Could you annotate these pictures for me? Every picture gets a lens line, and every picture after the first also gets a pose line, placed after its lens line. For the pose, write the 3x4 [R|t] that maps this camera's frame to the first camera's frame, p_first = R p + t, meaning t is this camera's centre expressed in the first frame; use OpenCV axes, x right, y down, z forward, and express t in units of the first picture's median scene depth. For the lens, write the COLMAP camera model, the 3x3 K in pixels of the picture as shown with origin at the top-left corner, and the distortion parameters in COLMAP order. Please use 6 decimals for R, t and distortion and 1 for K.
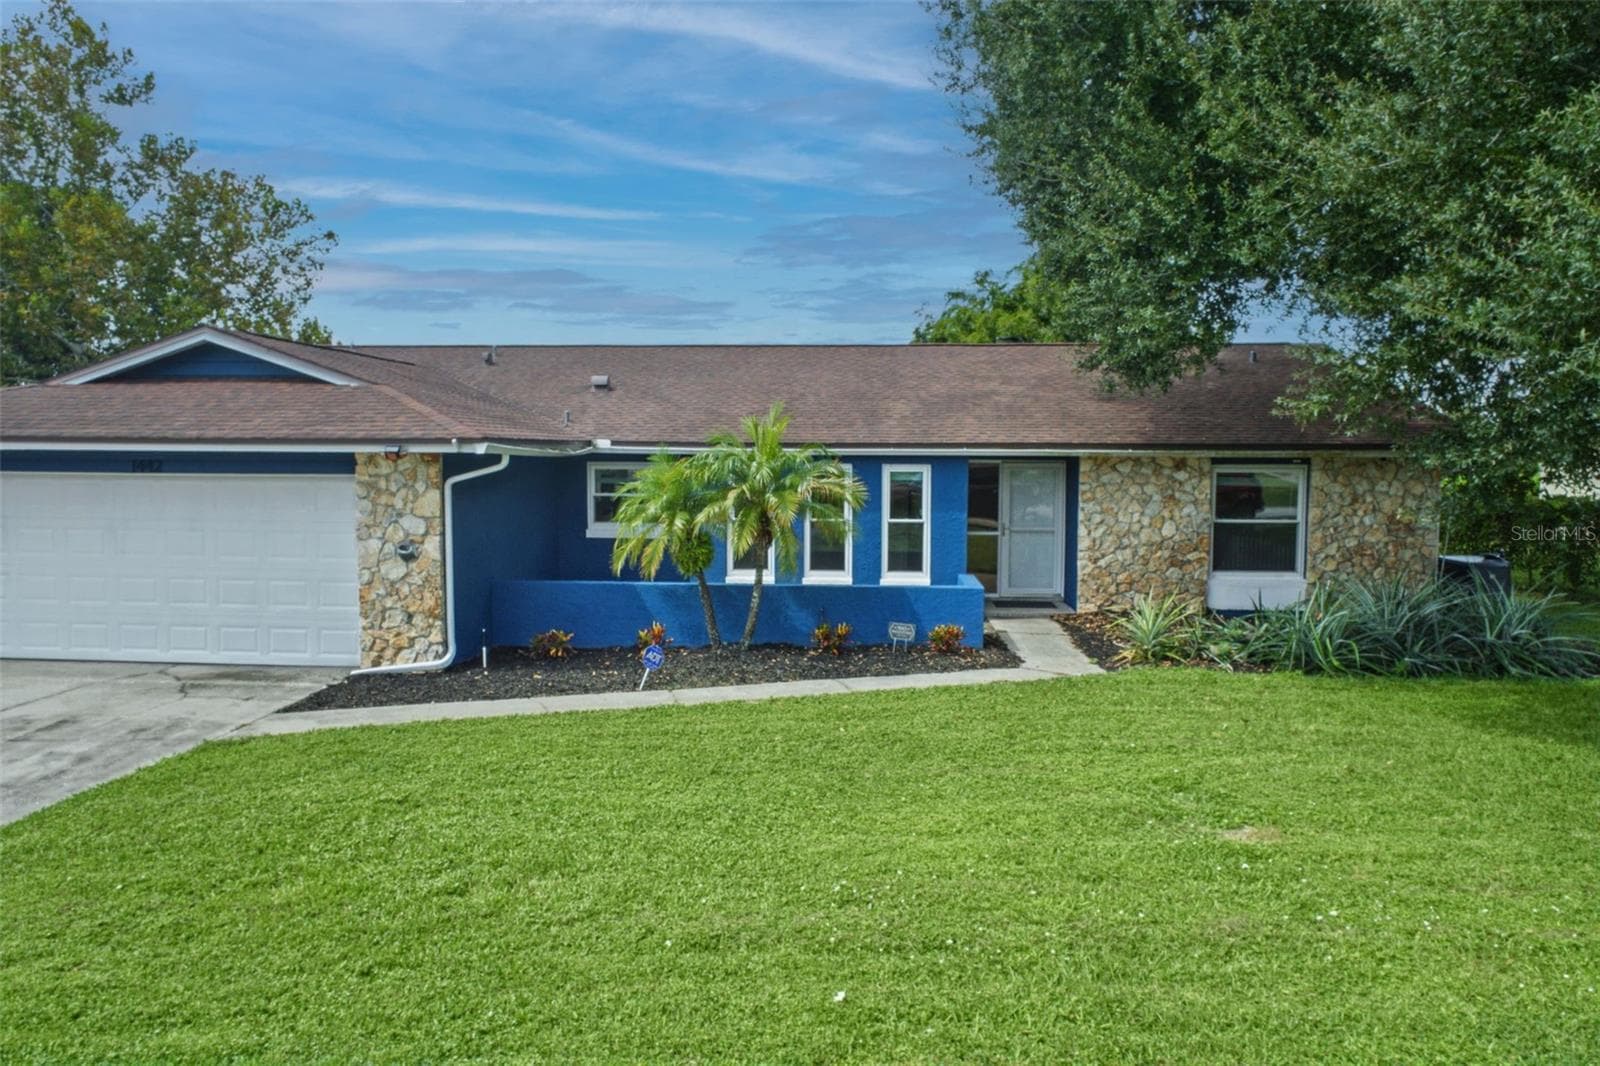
lens RADIAL K [[1115.4, 0, 789.0], [0, 1115.4, 531.3], [0, 0, 1]] dist [0.002551, 0.008129]
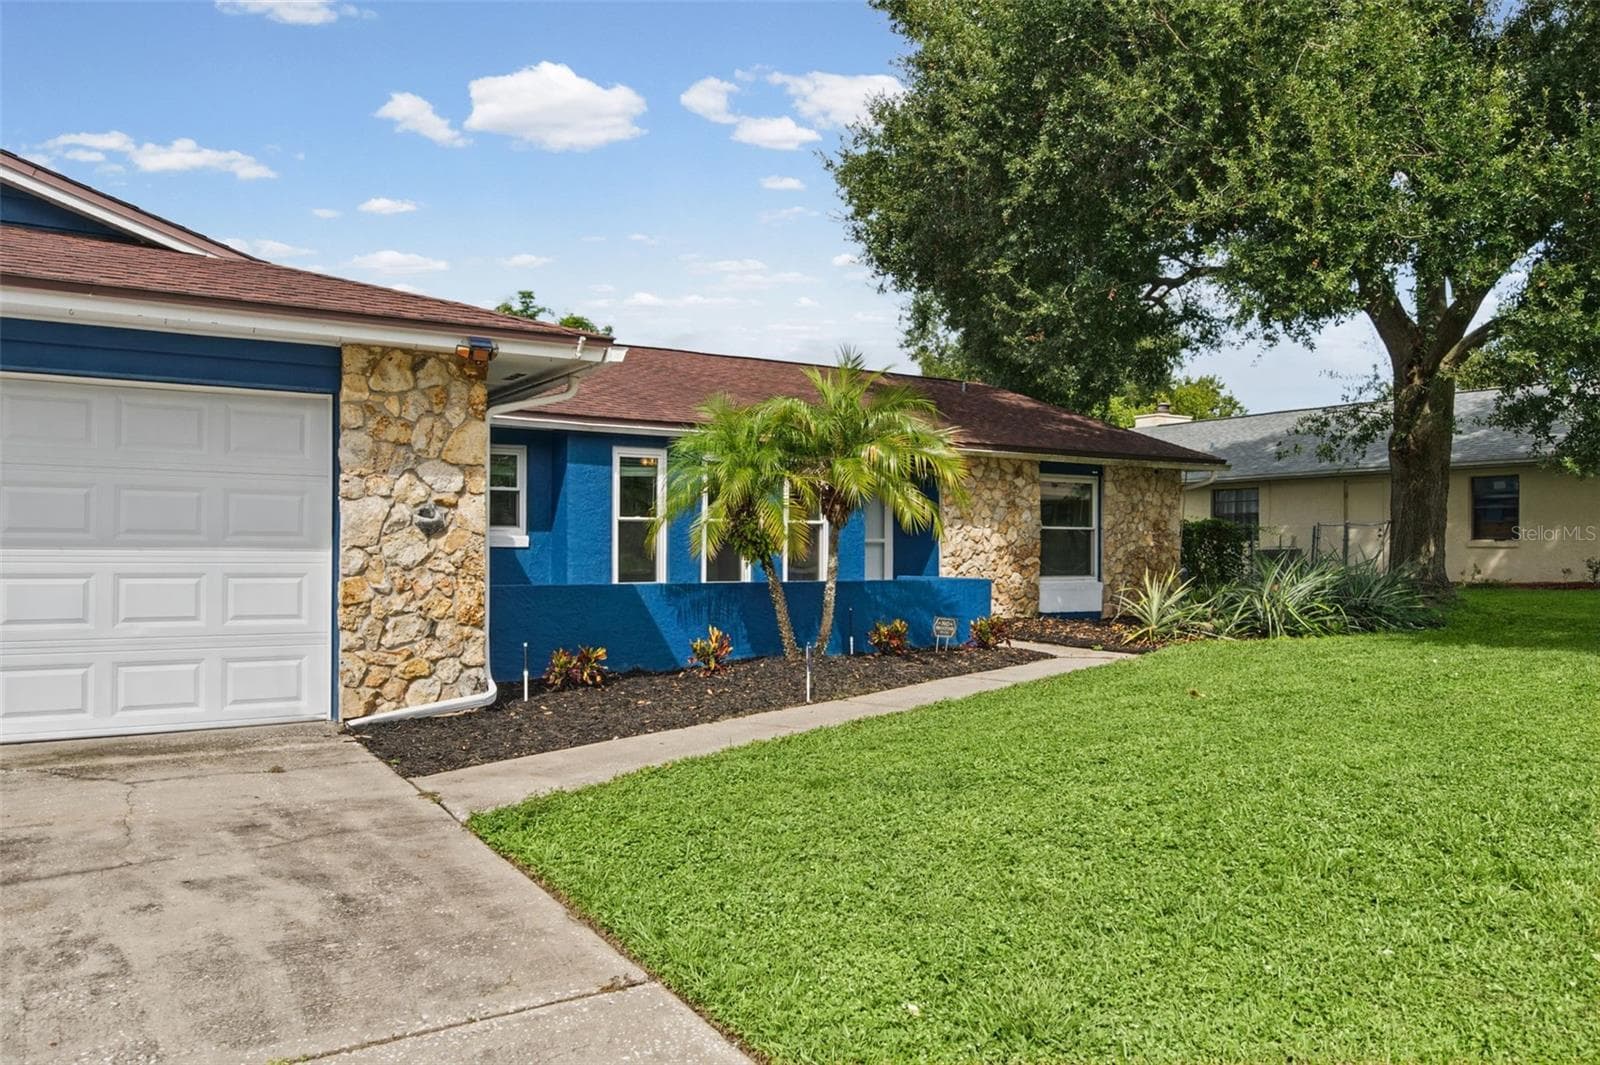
lens RADIAL K [[1153.0, 0, 837.7], [0, 1153.0, 541.9], [0, 0, 1]] dist [-0.007584, 0.006747]
pose [[0.787729, 0.002948, 0.616014, -0.528704], [0.042106, 0.997392, -0.058617, 0.073558], [-0.614581, 0.072113, 0.785551, 0.344369]]
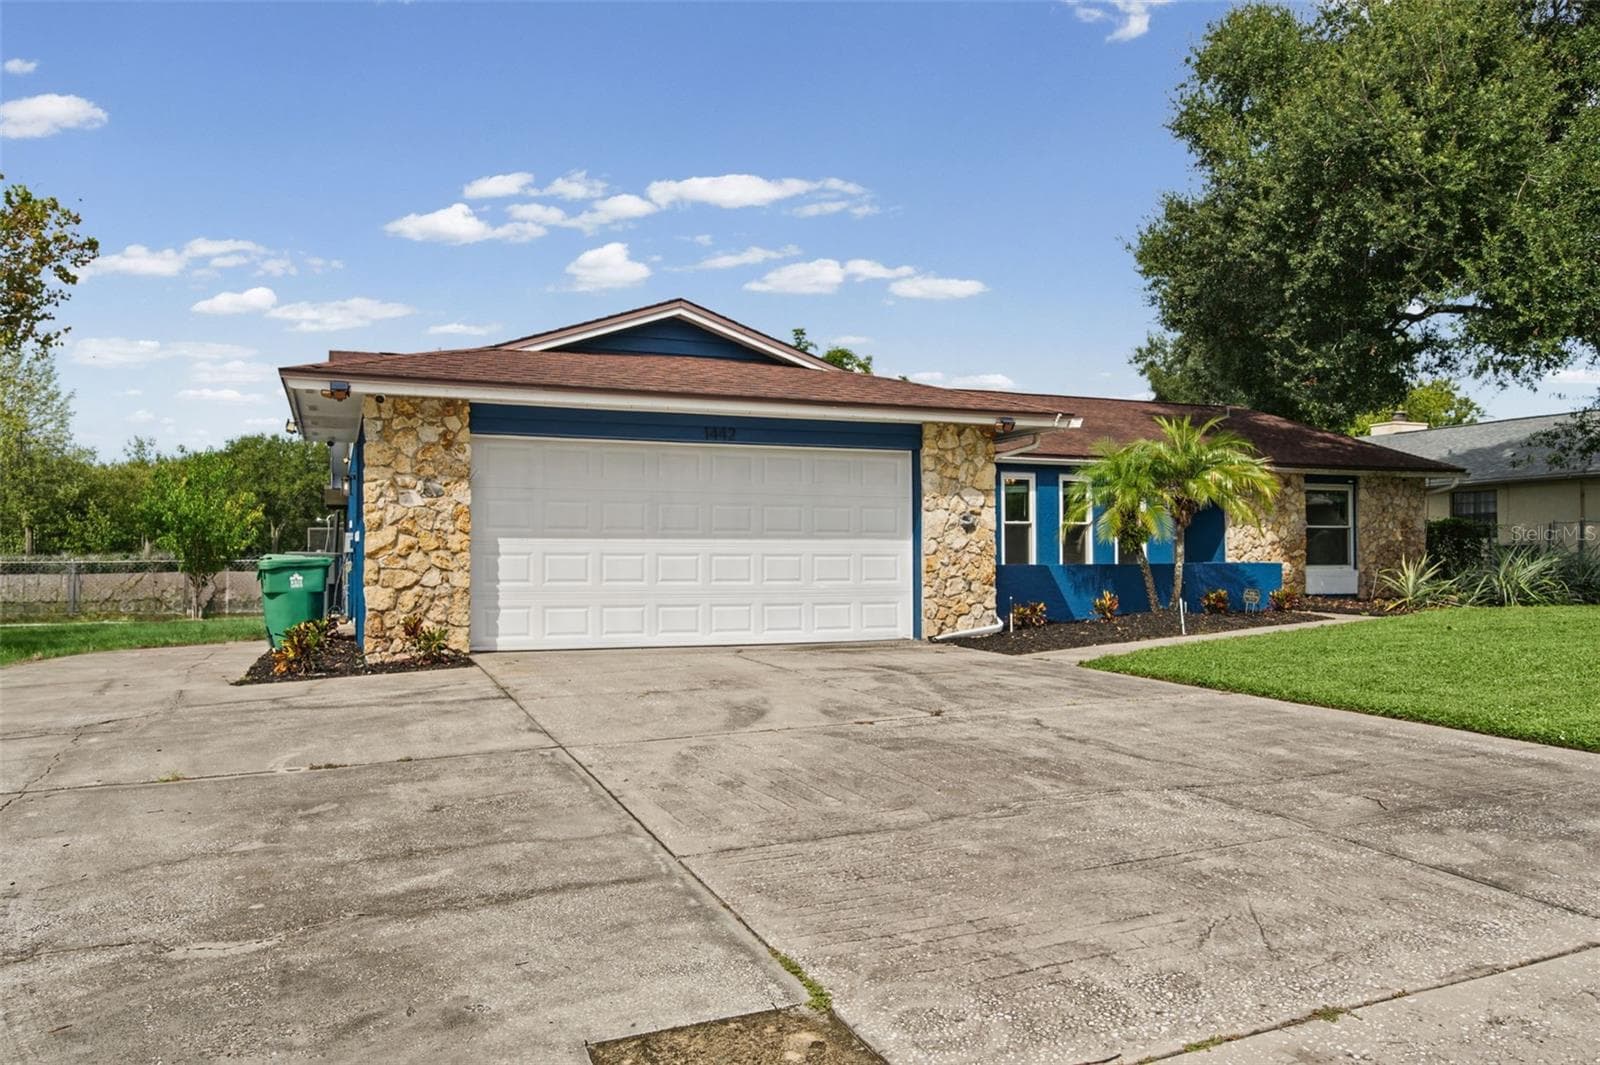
lens RADIAL K [[1161.7, 0, 827.0], [0, 1161.7, 538.4], [0, 0, 1]] dist [0.005944, 0.005151]
pose [[0.882394, 0.000151, 0.470511, -0.928252], [0.040690, 0.996229, -0.076631, 0.106876], [-0.468748, 0.086764, 0.879061, 0.091248]]
